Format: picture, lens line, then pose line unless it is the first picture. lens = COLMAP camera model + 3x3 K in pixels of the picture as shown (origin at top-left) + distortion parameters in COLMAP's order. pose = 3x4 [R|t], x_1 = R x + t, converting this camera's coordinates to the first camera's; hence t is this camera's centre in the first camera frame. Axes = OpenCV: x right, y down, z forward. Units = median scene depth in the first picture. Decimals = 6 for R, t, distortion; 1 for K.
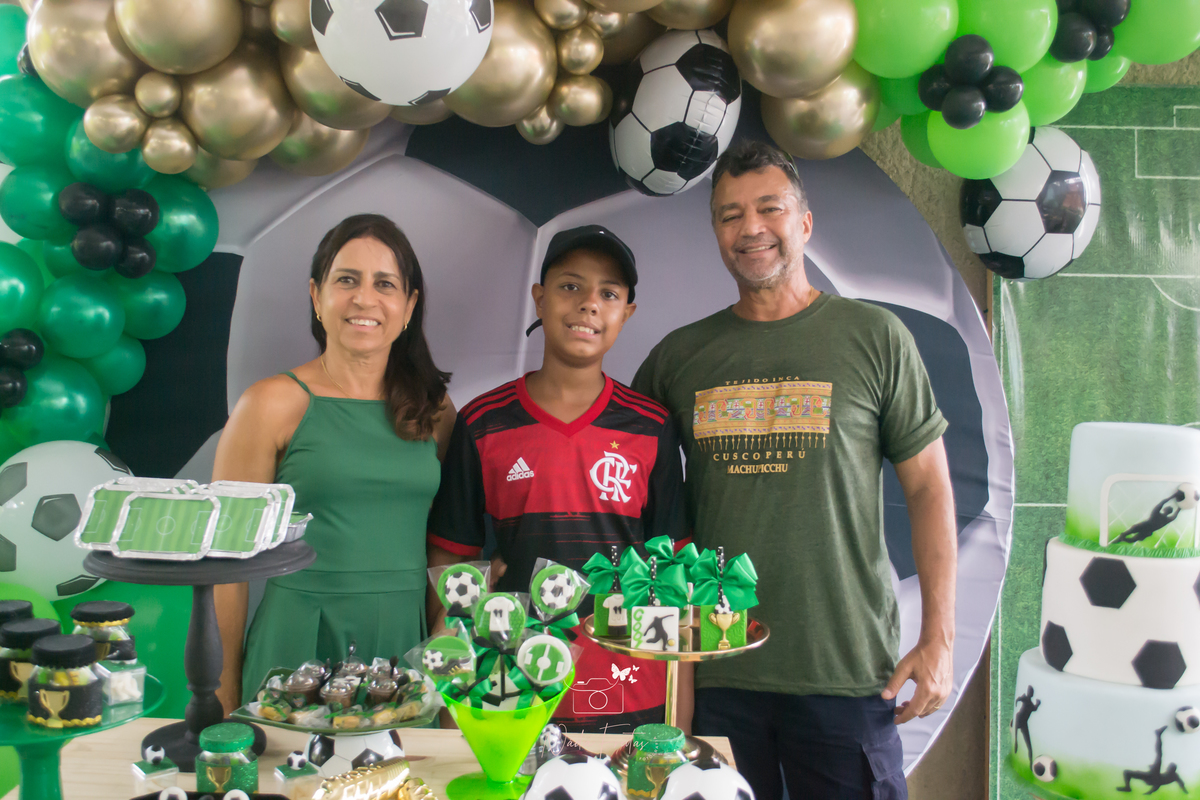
lens RADIAL K [[1223.0, 0, 597.8], [0, 1223.0, 401.8], [0, 0, 1]] dist [-0.062489, 0.017797]
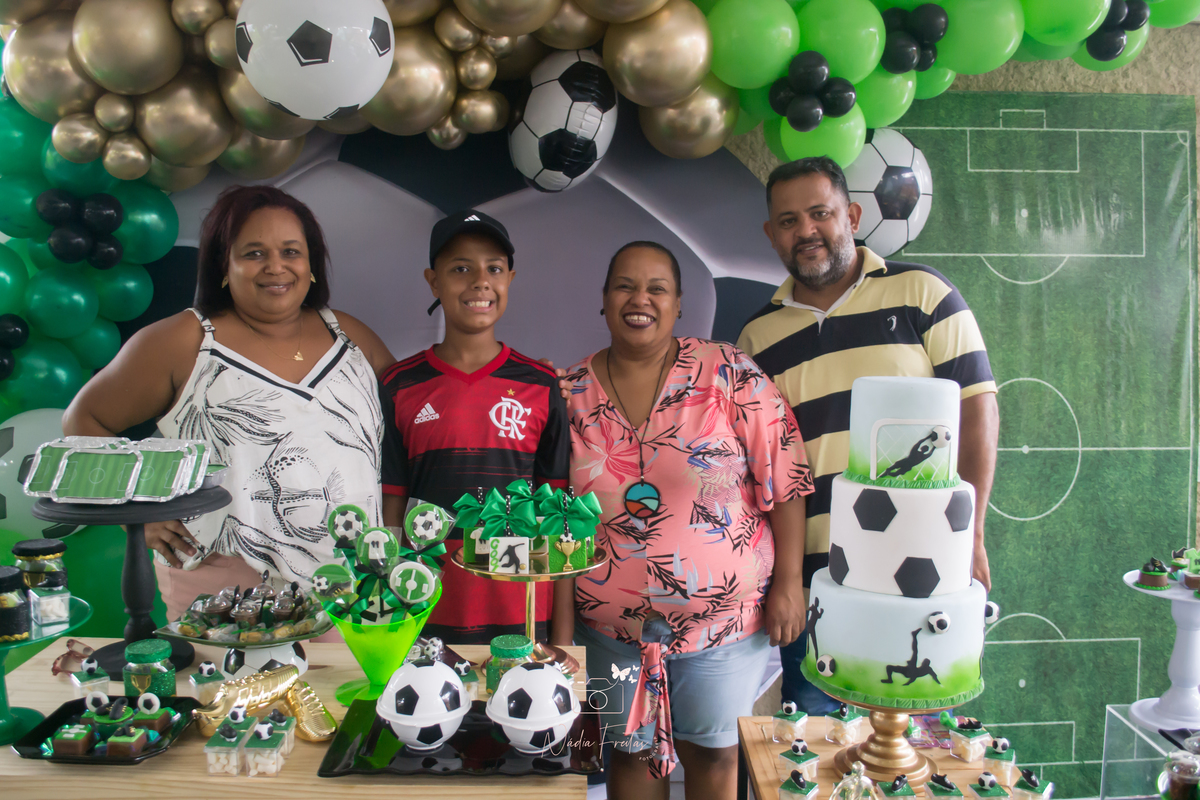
lens RADIAL K [[1049.7, 0, 599.5], [0, 1049.7, 403.2], [0, 0, 1]] dist [-0.072560, 0.011533]
pose [[0.999732, -0.016235, 0.016495, 0.083807], [0.015736, 0.999427, 0.029983, 0.005574], [-0.016973, -0.029716, 0.999414, -0.014232]]
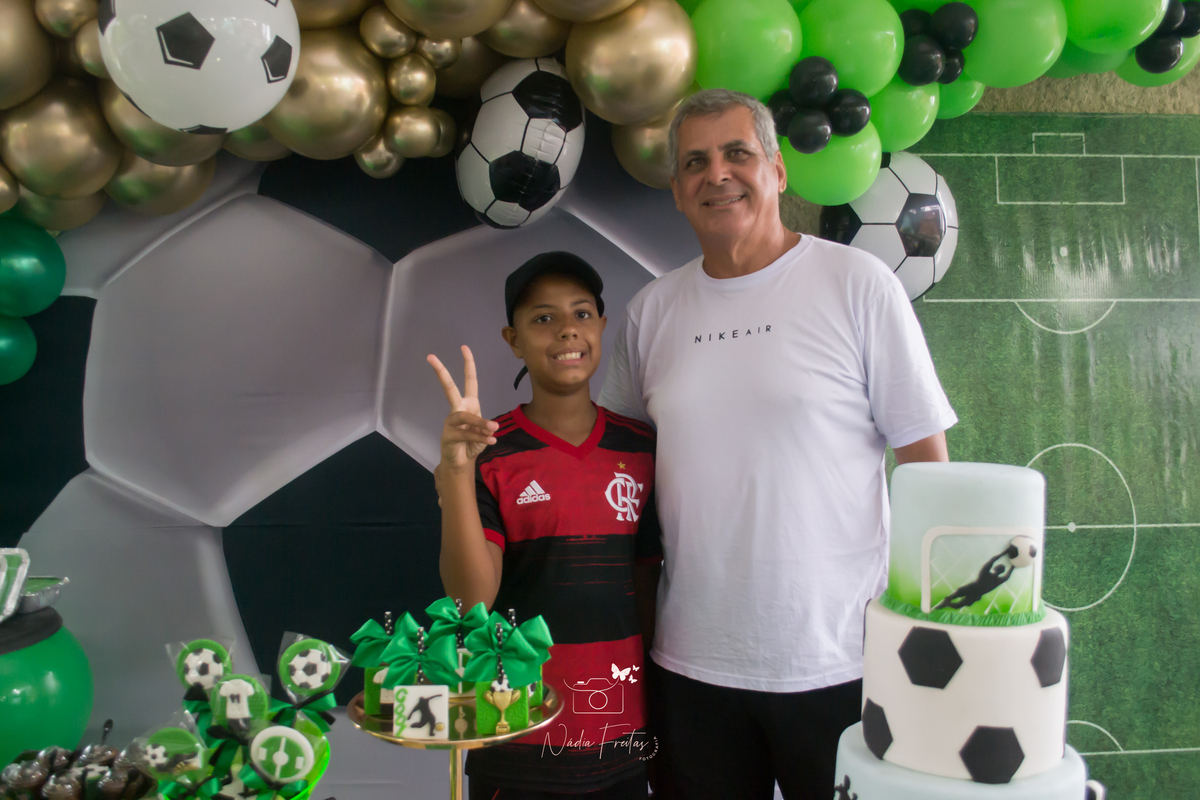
lens RADIAL K [[1049.3, 0, 597.2], [0, 1049.3, 403.9], [0, 0, 1]] dist [-0.069437, 0.003696]
pose [[0.999578, -0.021973, 0.019026, 0.113032], [0.022339, 0.999565, -0.019247, -0.010642], [-0.018595, 0.019664, 0.999634, 0.175569]]
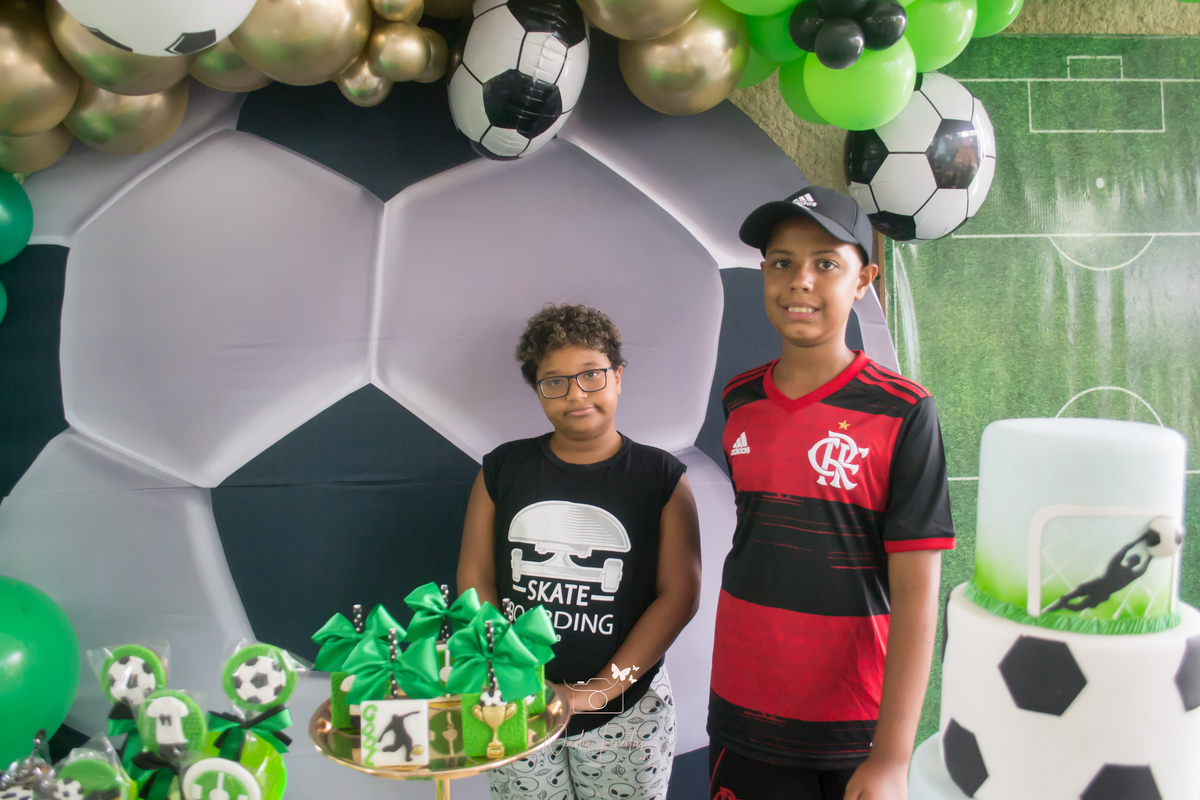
lens RADIAL K [[971.1, 0, 598.7], [0, 971.1, 403.9], [0, 0, 1]] dist [-0.078598, 0.010526]
pose [[0.999299, -0.036629, 0.007697, 0.116460], [0.036340, 0.998732, 0.034849, -0.012939], [-0.008964, -0.034545, 0.999363, 0.311733]]
